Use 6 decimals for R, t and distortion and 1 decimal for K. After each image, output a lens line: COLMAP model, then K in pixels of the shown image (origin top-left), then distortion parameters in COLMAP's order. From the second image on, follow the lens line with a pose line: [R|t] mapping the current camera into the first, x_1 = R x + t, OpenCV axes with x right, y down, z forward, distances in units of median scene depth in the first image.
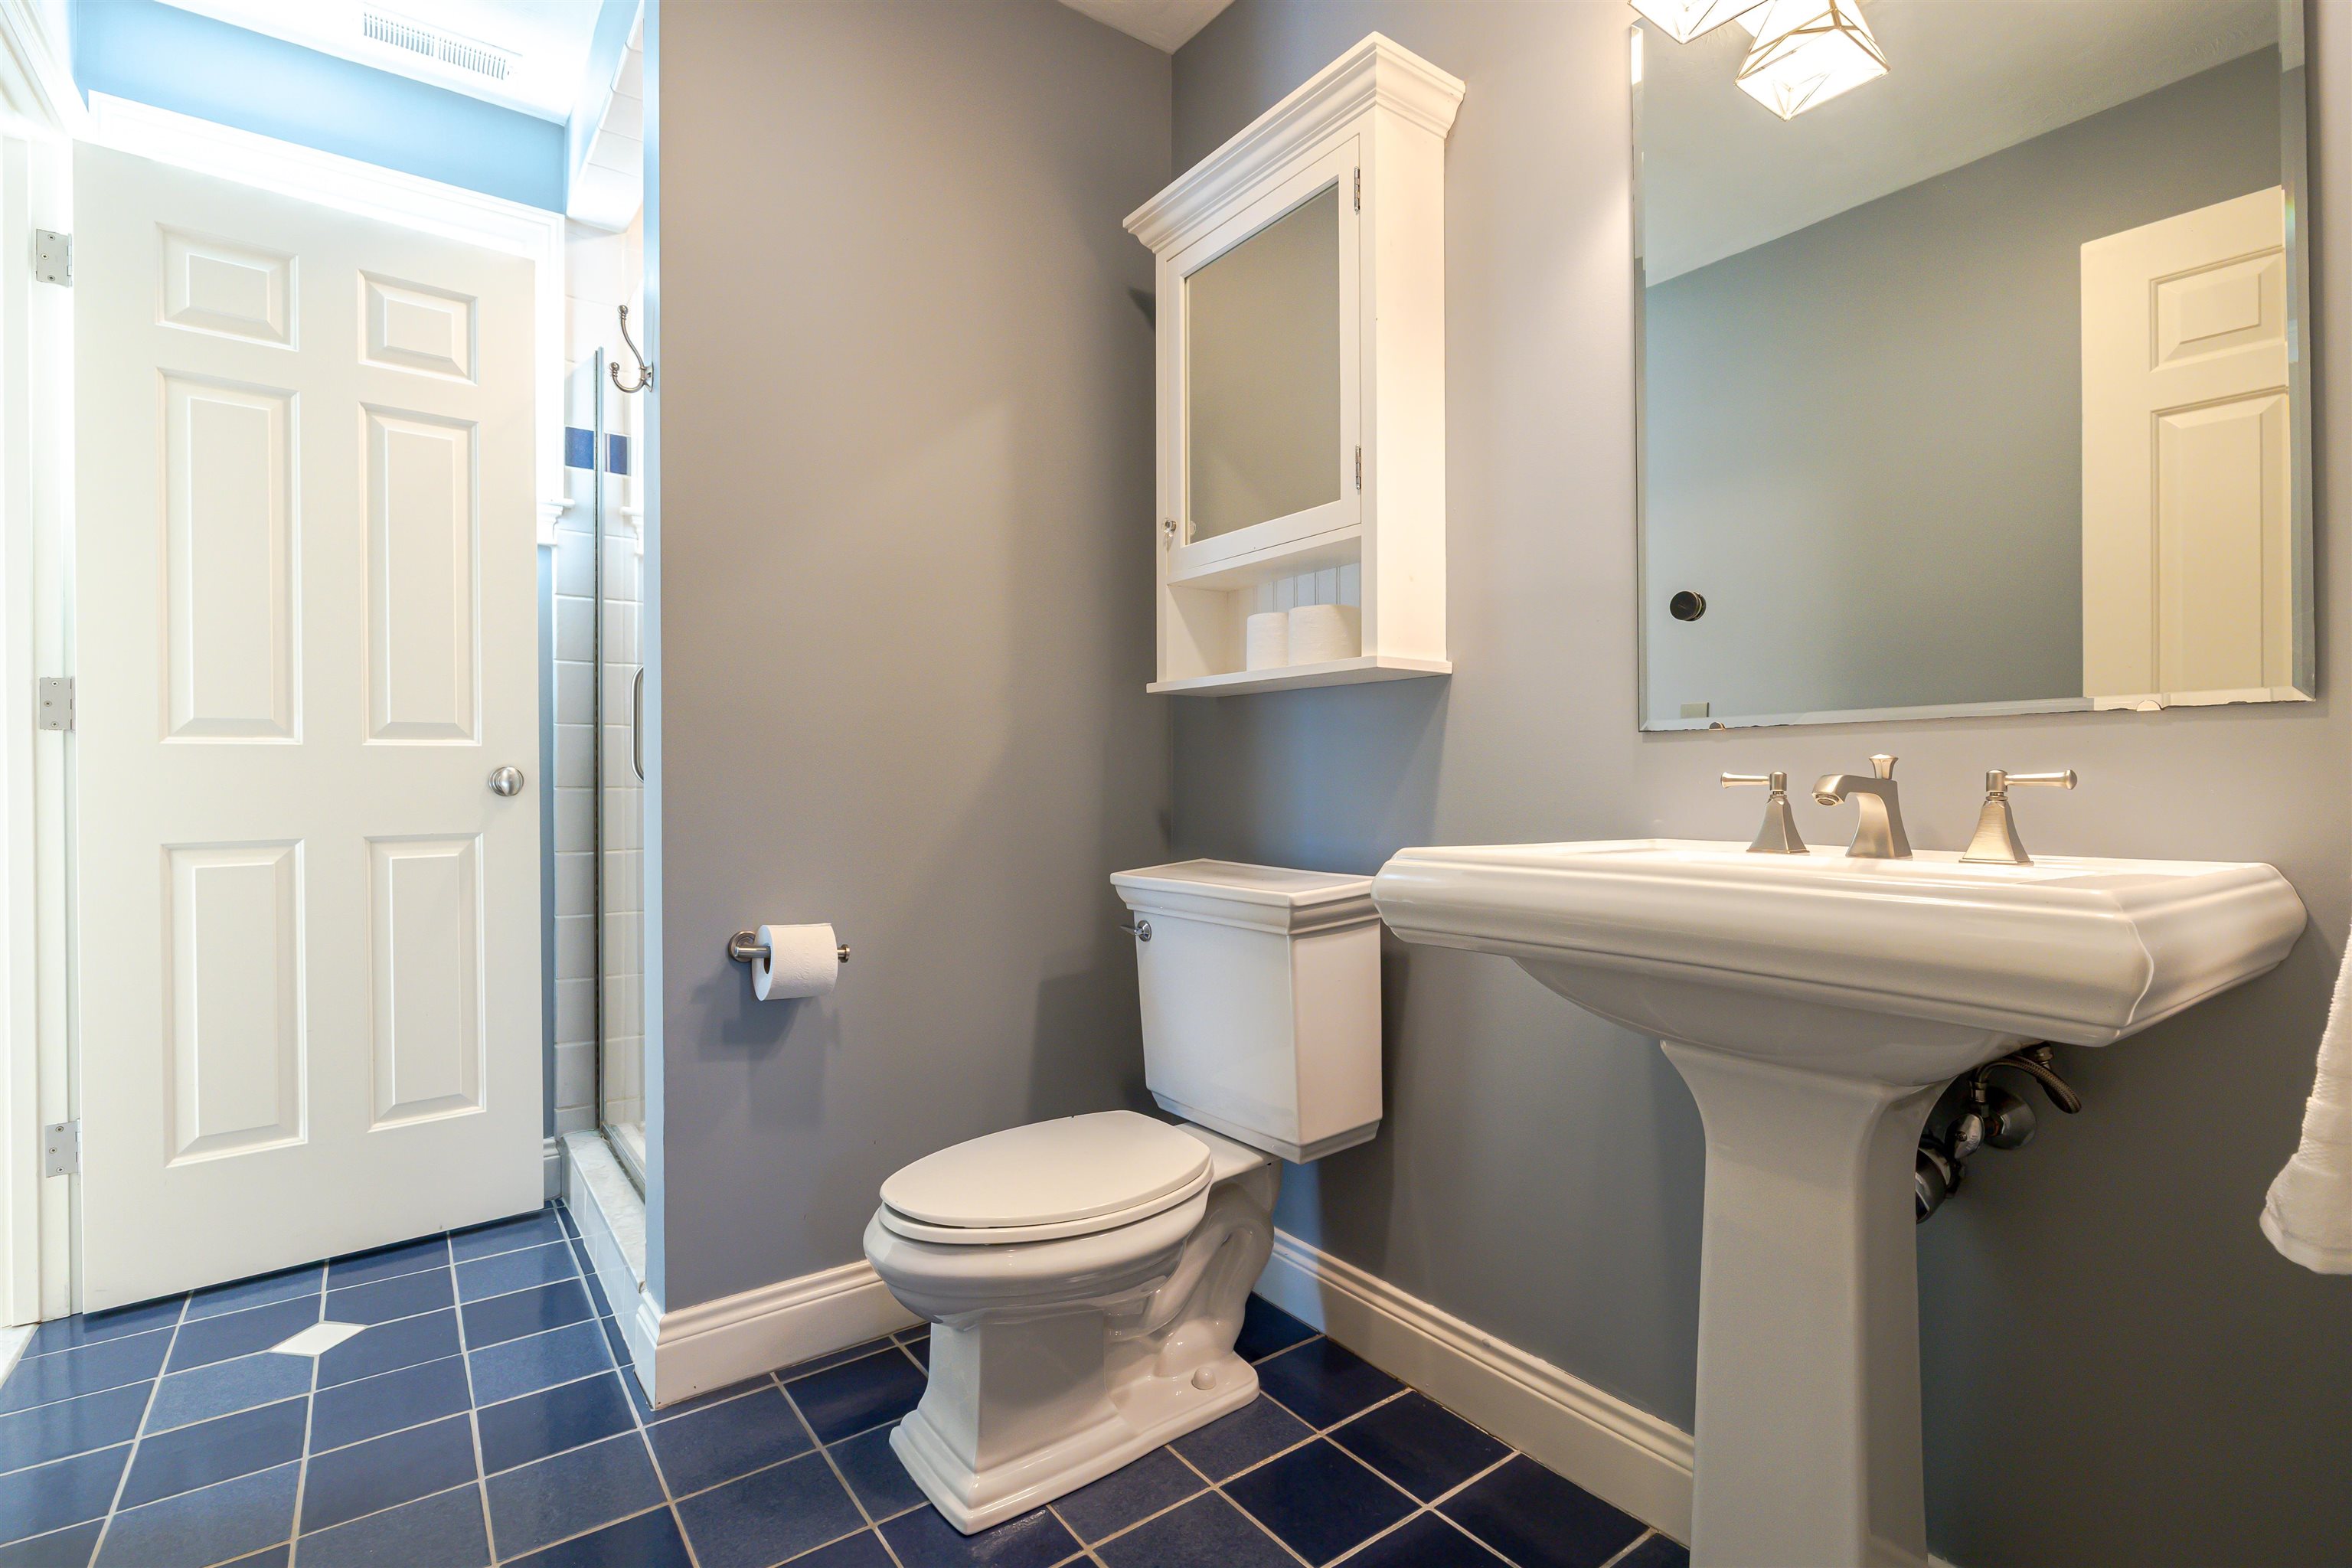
lens RADIAL K [[1089.1, 0, 1176.7], [0, 1089.1, 776.6], [0, 0, 1]] dist [-0.009654, 0.001196]
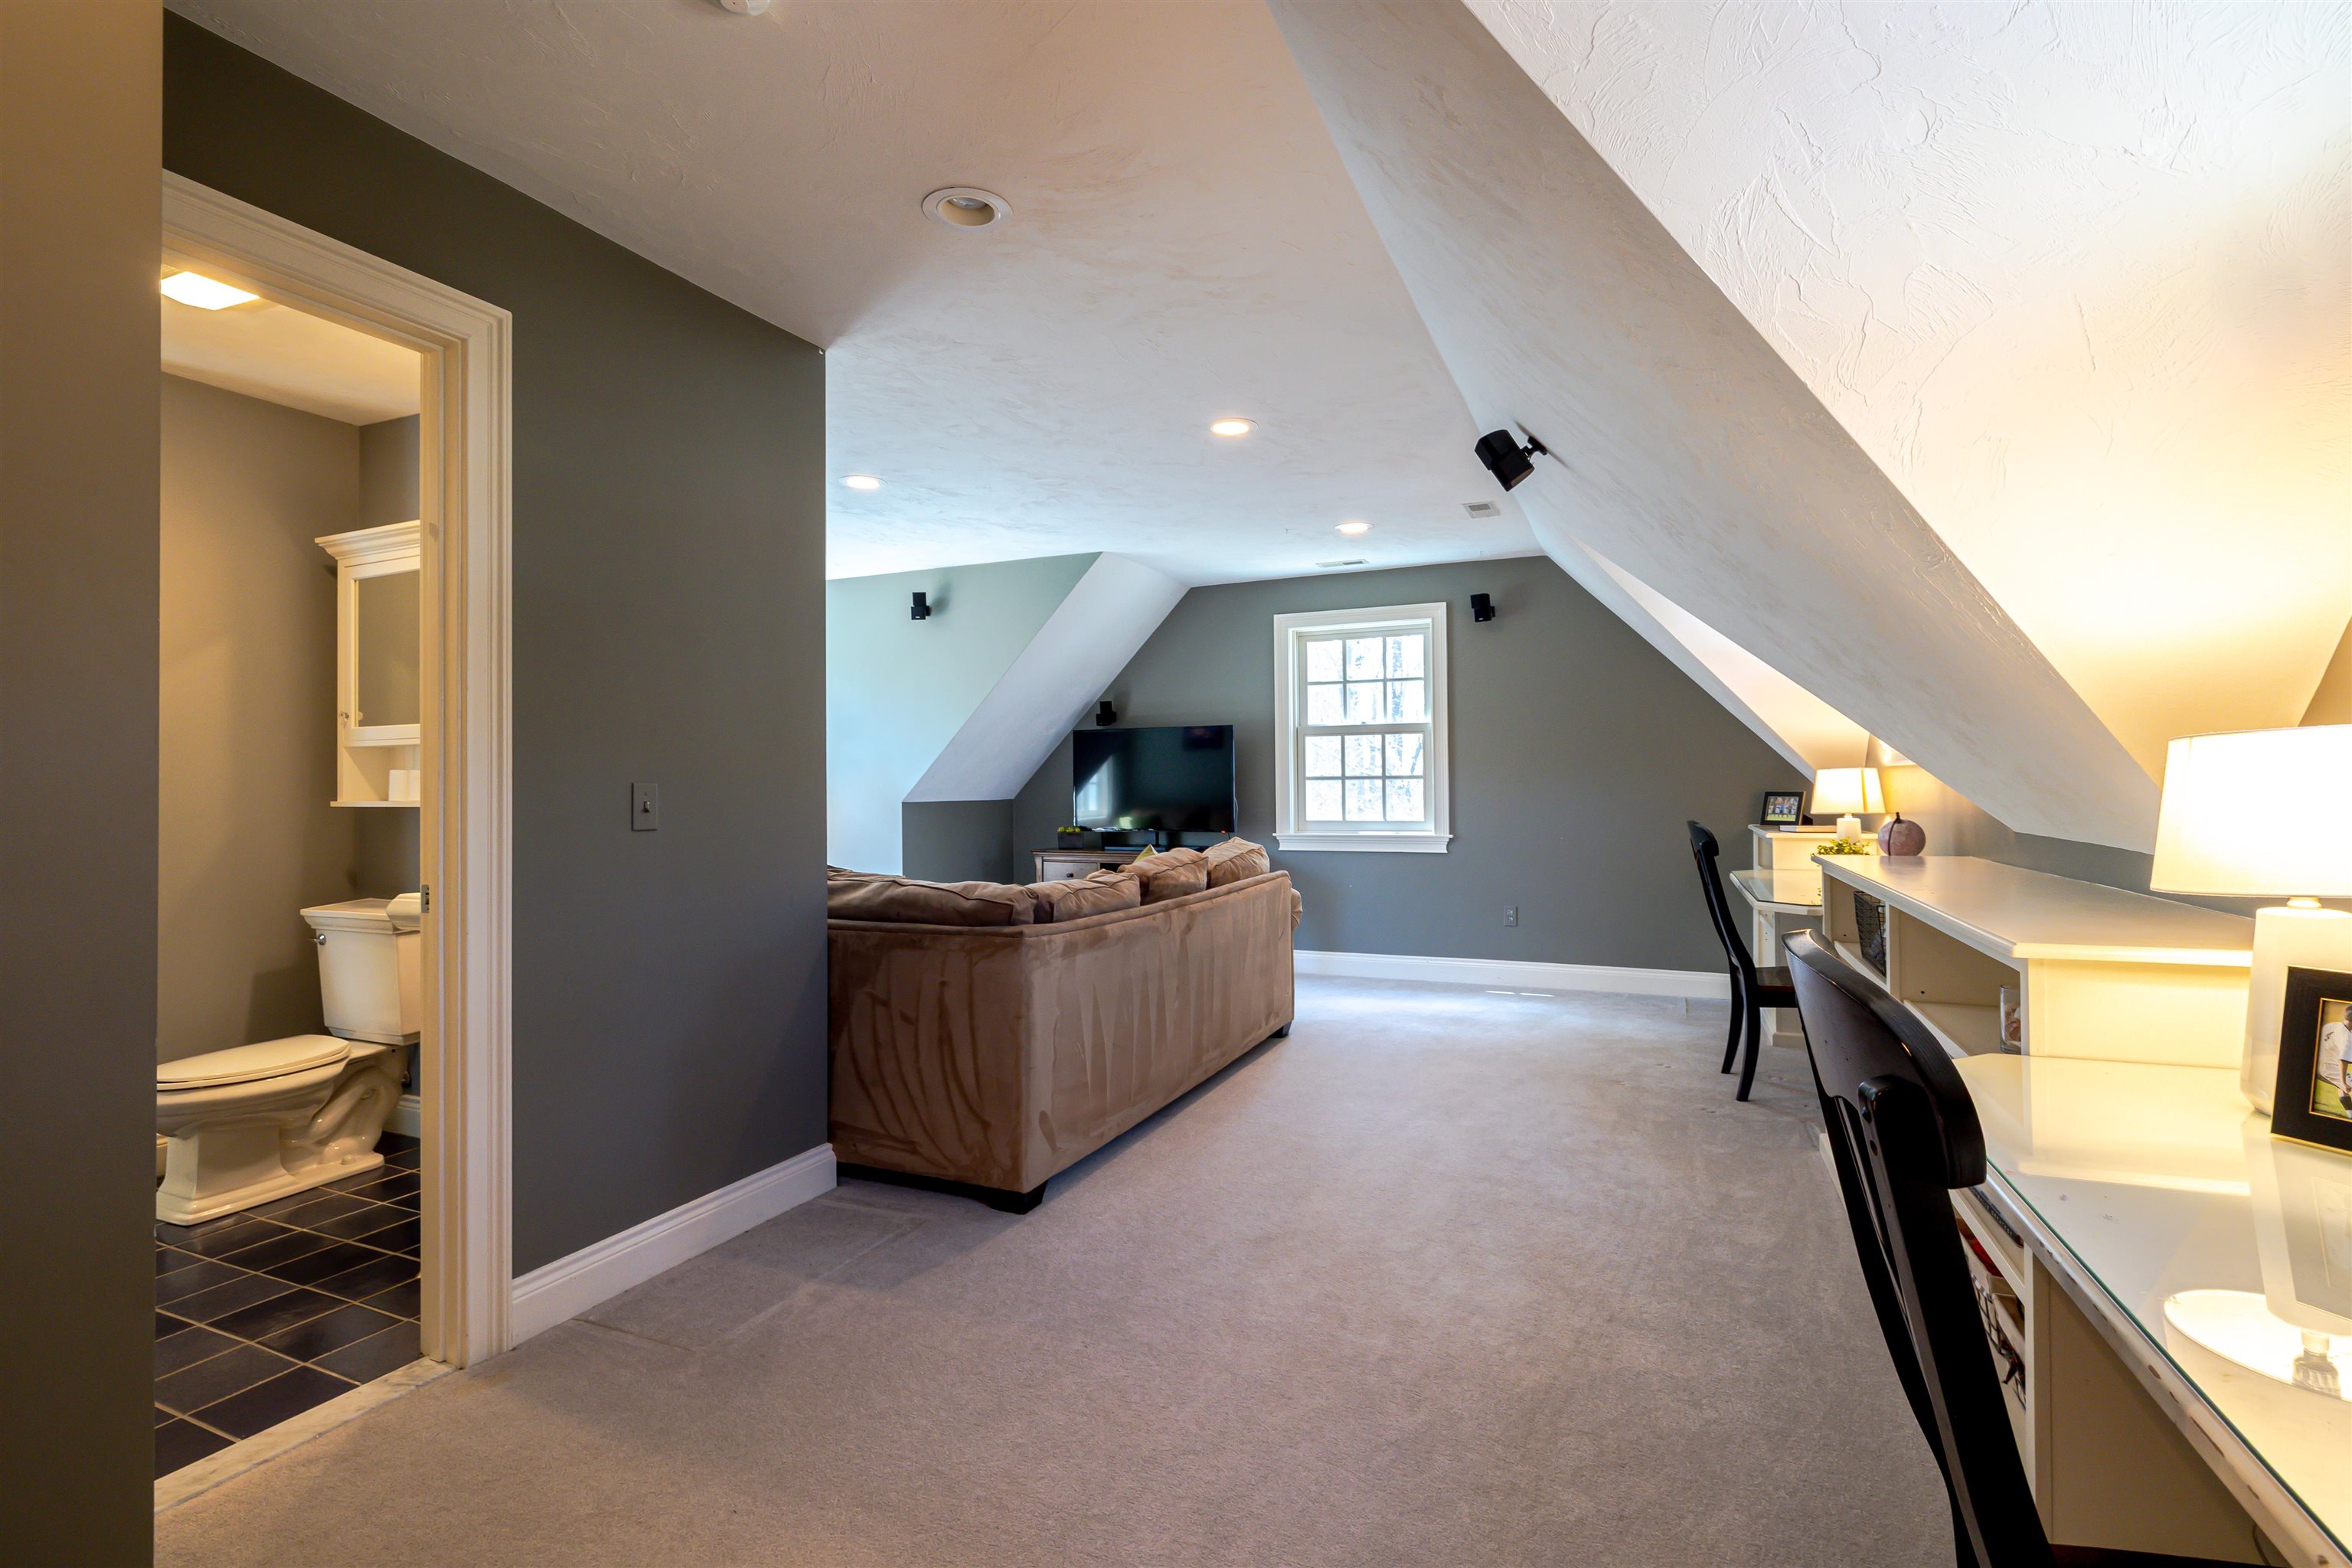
lens RADIAL K [[1089.1, 0, 1177.6], [0, 1089.1, 784.1], [0, 0, 1]] dist [-0.009654, 0.001196]
pose [[0.869121, 0.002505, 0.494594, 0.314524], [-0.000334, 0.999990, -0.004479, -0.111840], [-0.494600, 0.003727, 0.869113, -1.283416]]
